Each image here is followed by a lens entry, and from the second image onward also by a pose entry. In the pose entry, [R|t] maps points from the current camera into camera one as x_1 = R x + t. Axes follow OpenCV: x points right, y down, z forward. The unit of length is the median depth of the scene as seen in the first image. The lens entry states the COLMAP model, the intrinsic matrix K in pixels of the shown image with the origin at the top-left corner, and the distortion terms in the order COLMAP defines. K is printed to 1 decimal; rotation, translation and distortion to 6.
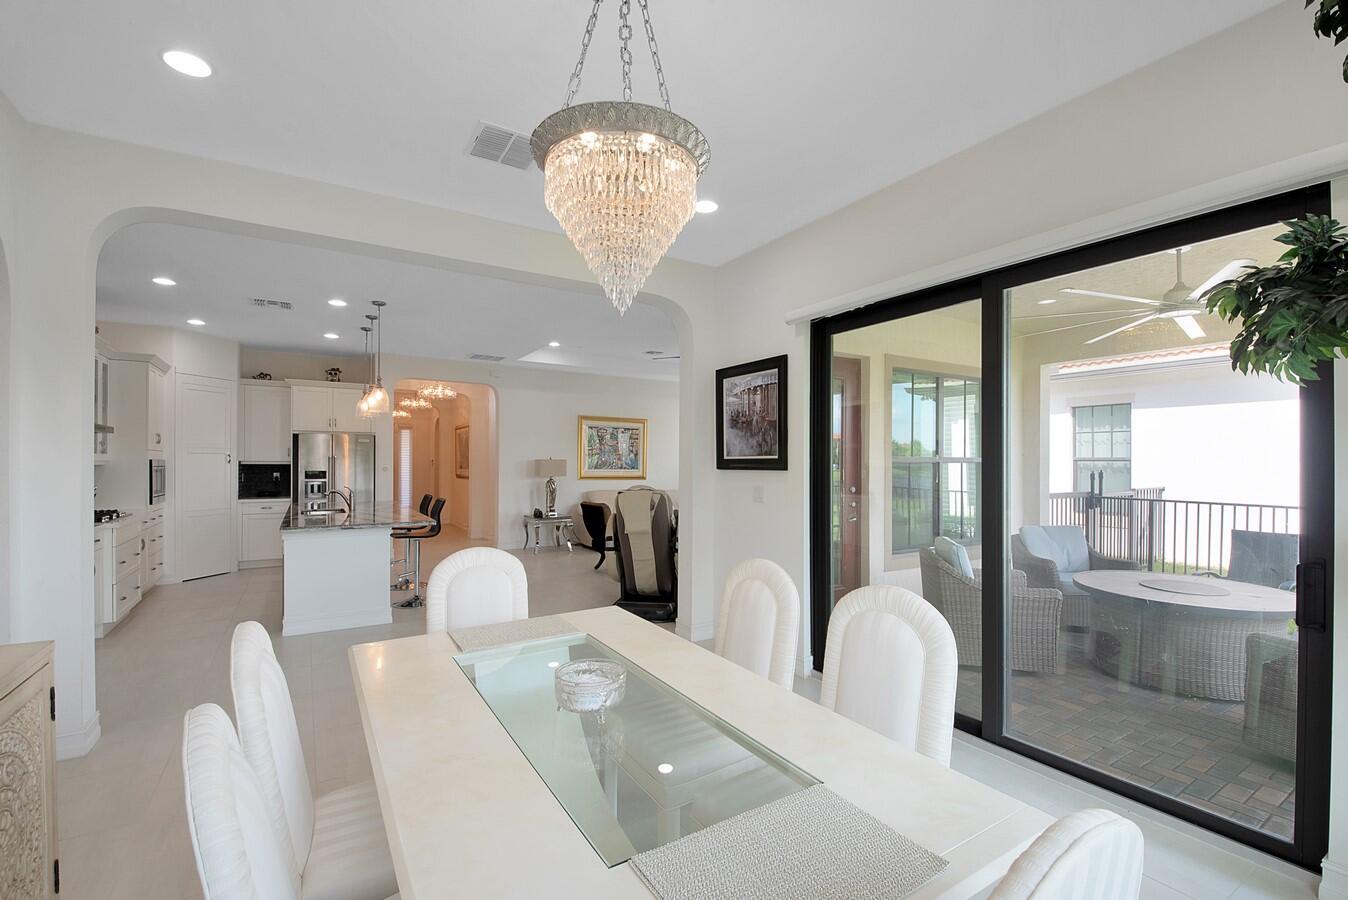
lens RADIAL K [[574.2, 0, 669.1], [0, 574.2, 461.3], [0, 0, 1]] dist [0.001751, -0.000250]
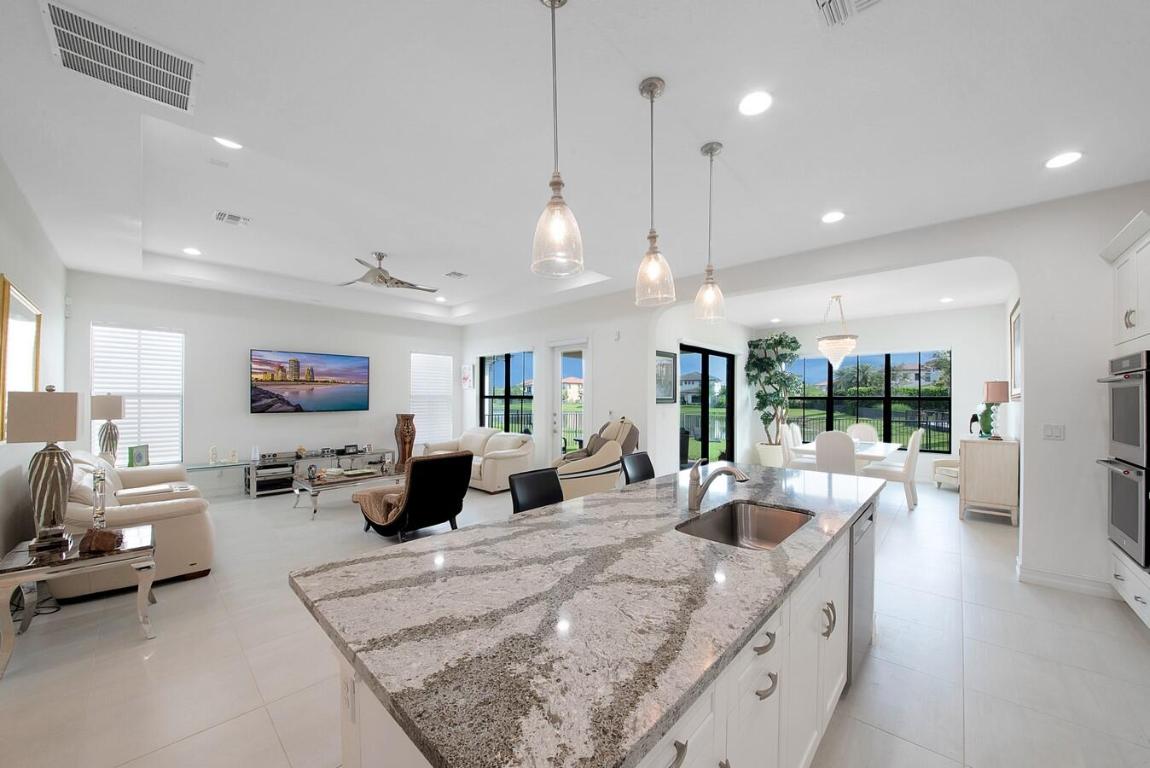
lens RADIAL K [[402.4, 0, 576.2], [0, 402.4, 397.7], [0, 0, 1]] dist [-0.016229, -0.000663]
pose [[-0.248357, -0.001646, 0.968667, -0.691202], [-0.005459, 0.999985, 0.000300, -0.002320], [-0.968653, -0.005213, -0.248362, 0.970806]]
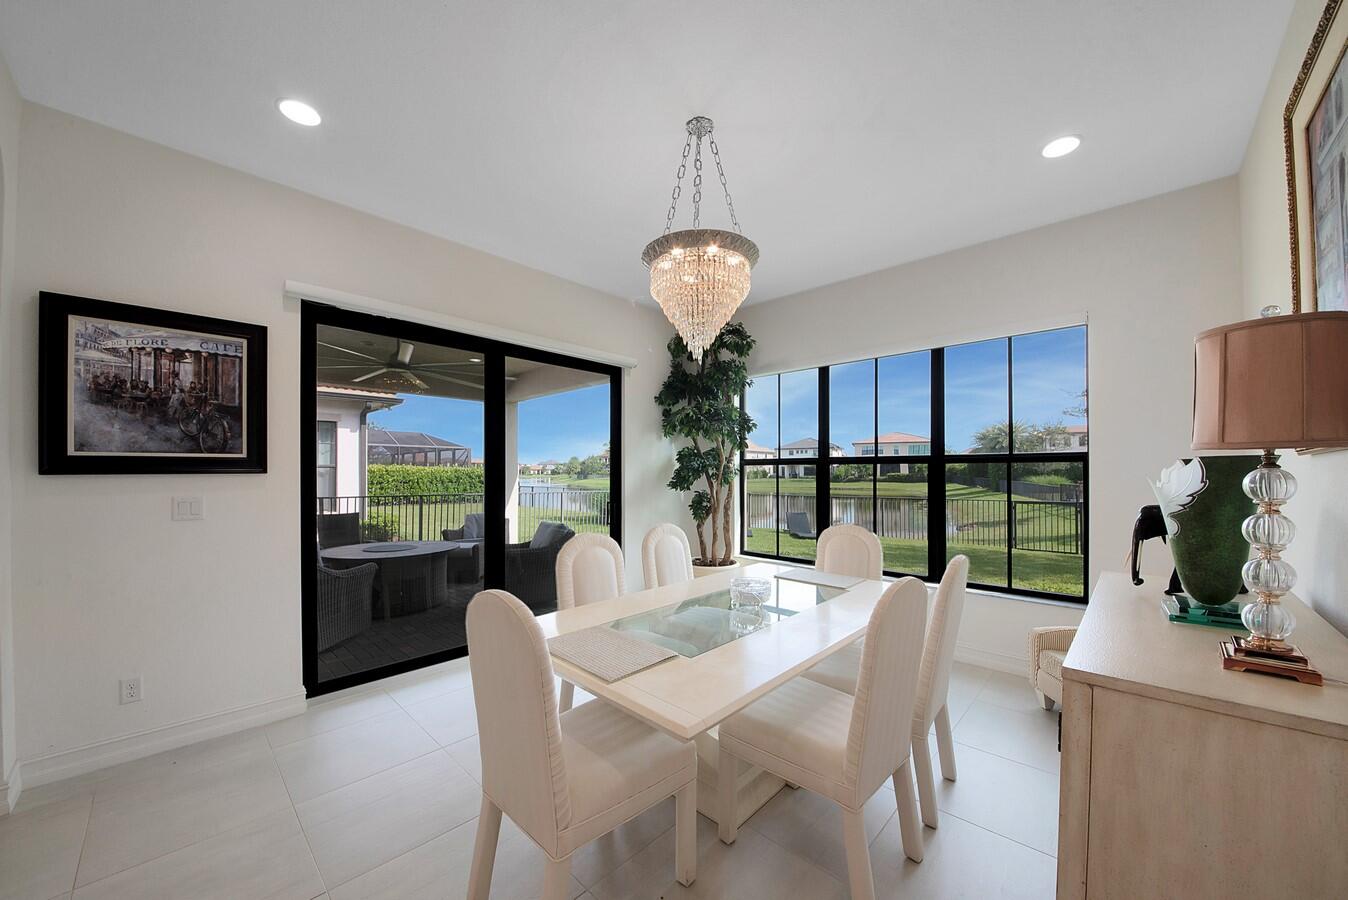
lens RADIAL K [[471.7, 0, 693.1], [0, 471.7, 473.4], [0, 0, 1]] dist [-0.016229, -0.000663]
pose [[-0.258296, -0.004819, 0.966054, -0.310227], [0.001215, 0.999985, 0.005314, 0.007738], [-0.966065, 0.002547, -0.258286, 0.321263]]
